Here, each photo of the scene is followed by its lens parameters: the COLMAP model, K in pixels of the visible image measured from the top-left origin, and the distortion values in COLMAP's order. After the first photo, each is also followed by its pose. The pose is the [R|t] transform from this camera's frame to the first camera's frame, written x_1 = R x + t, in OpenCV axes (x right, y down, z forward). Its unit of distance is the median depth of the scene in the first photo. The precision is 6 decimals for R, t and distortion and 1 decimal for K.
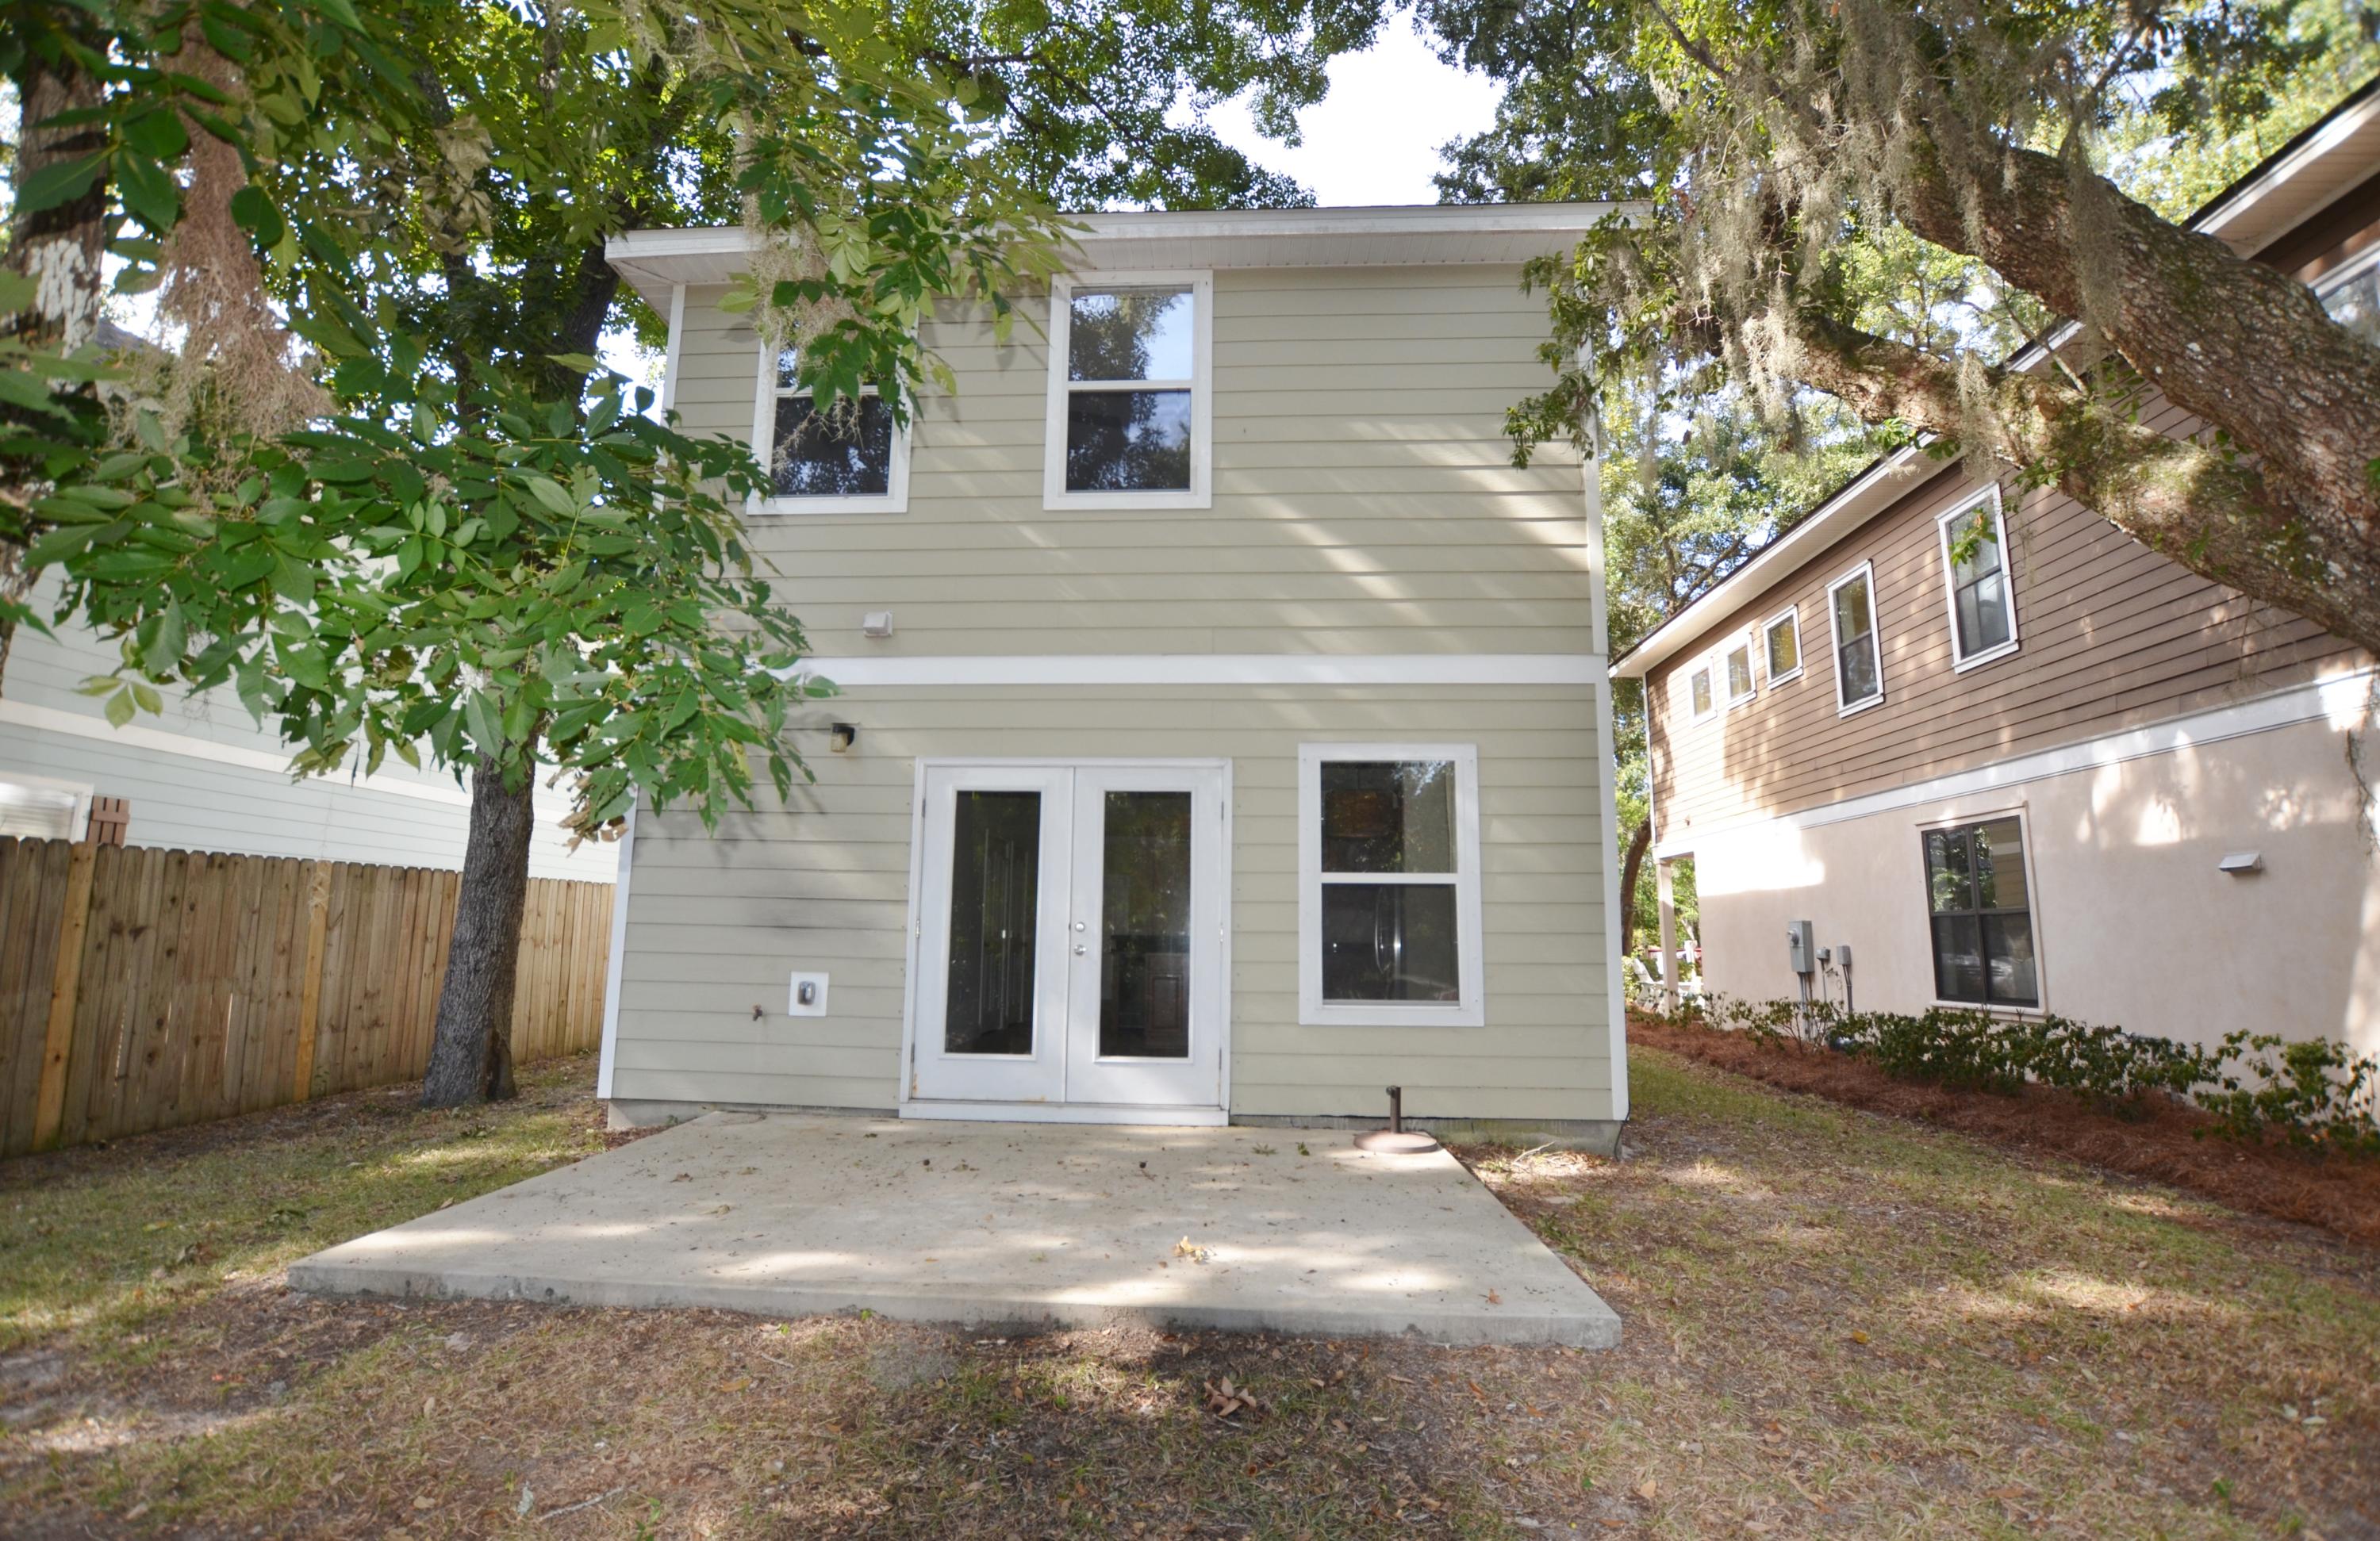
lens RADIAL K [[1054.5, 0, 1184.4], [0, 1054.5, 765.1], [0, 0, 1]] dist [-0.025806, 0.000558]
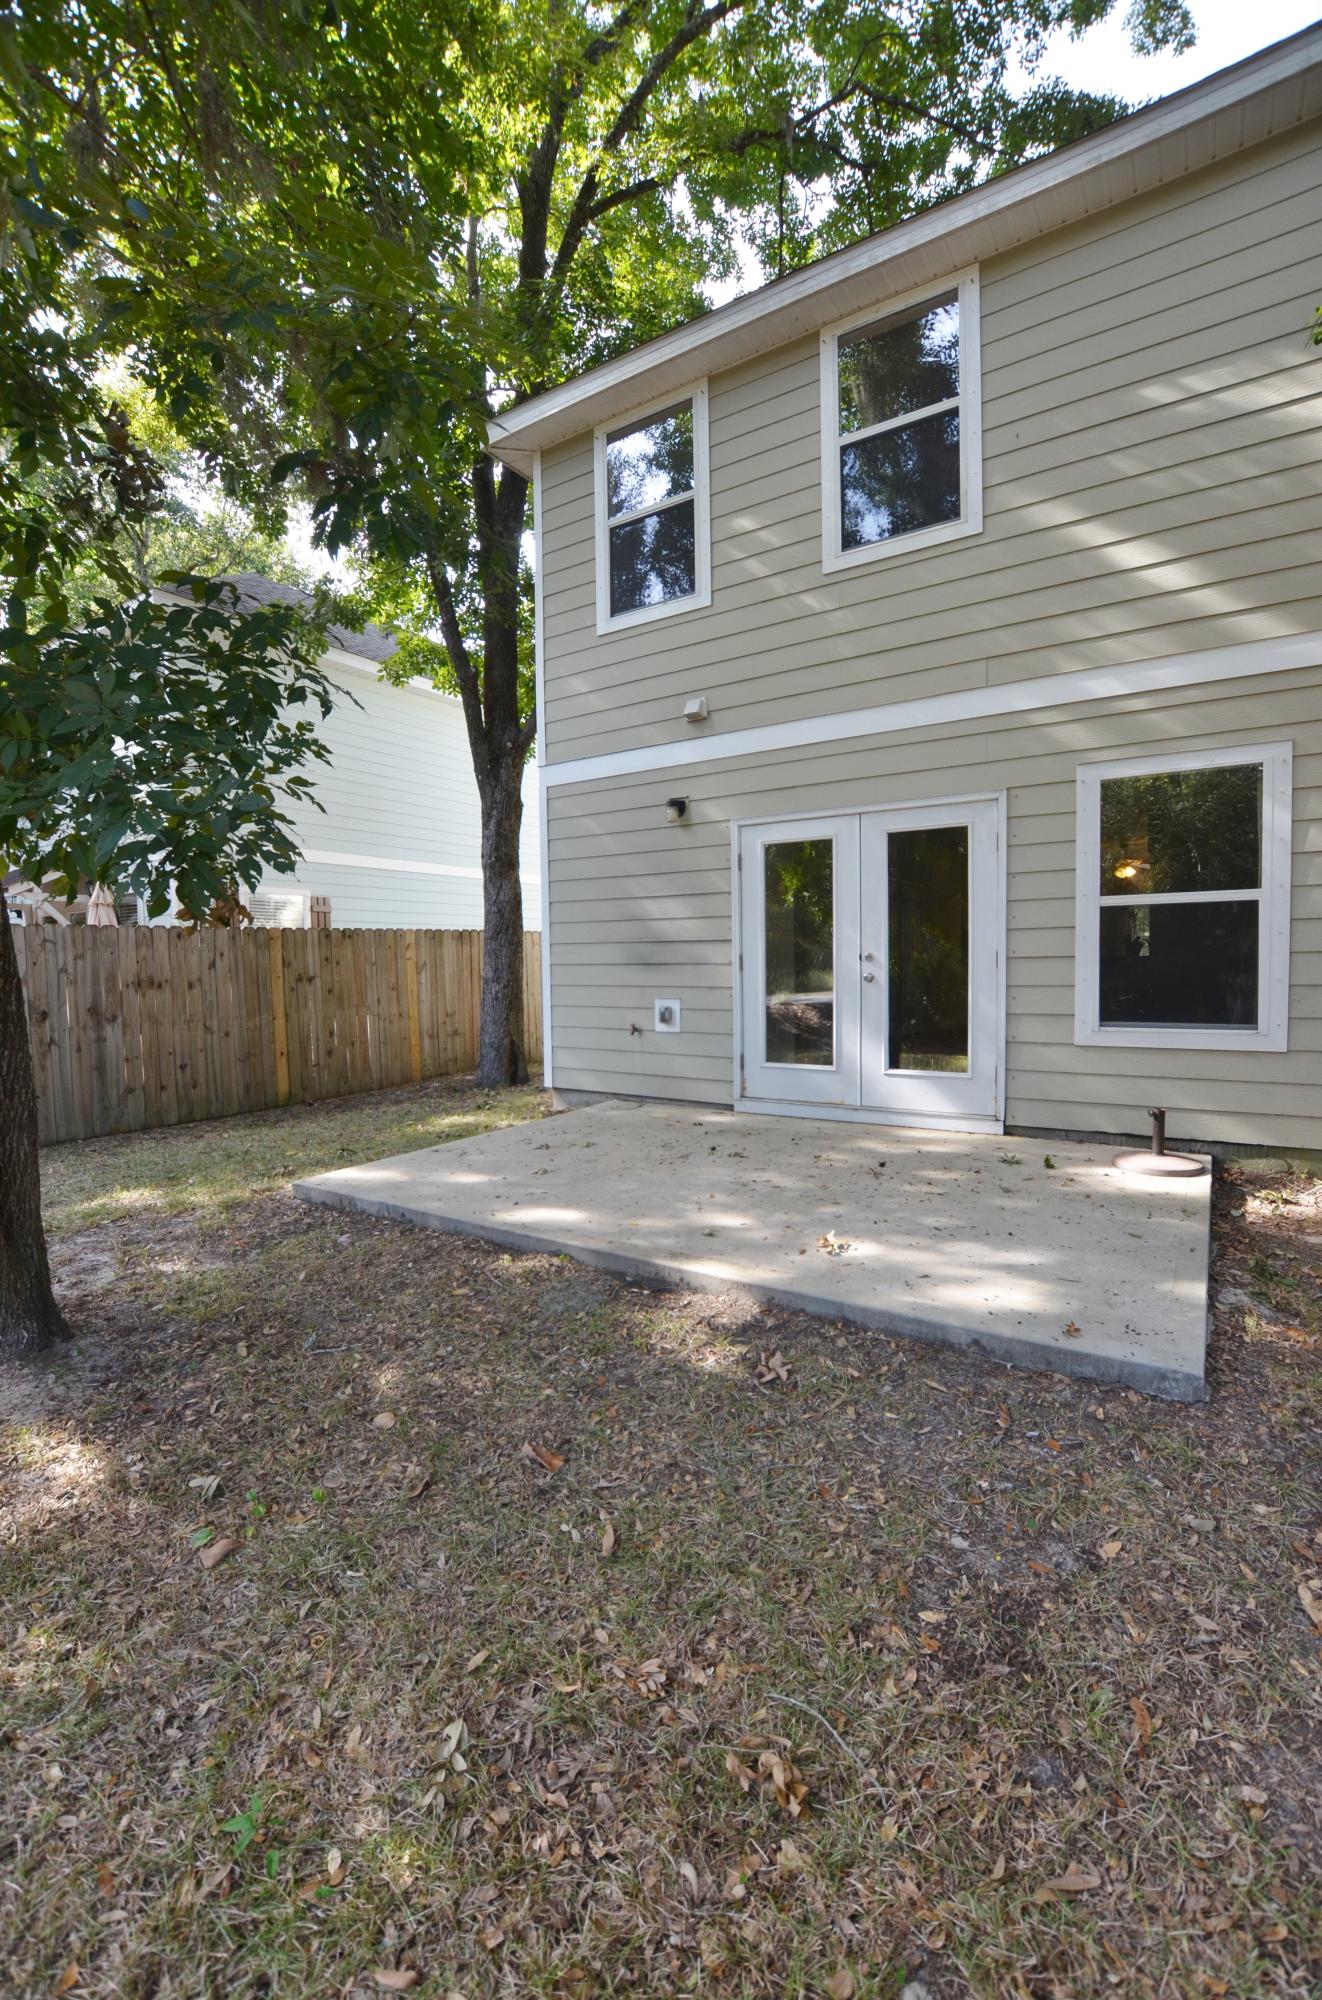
lens RADIAL K [[877.2, 0, 661.0], [0, 877.2, 1000.0], [0, 0, 1]] dist [-0.041460, 0.010868]
pose [[0.863815, -0.005310, -0.503782, 0.184427], [0.109457, 0.978038, 0.177373, 0.007525], [0.491776, -0.208360, 0.845425, 0.088261]]
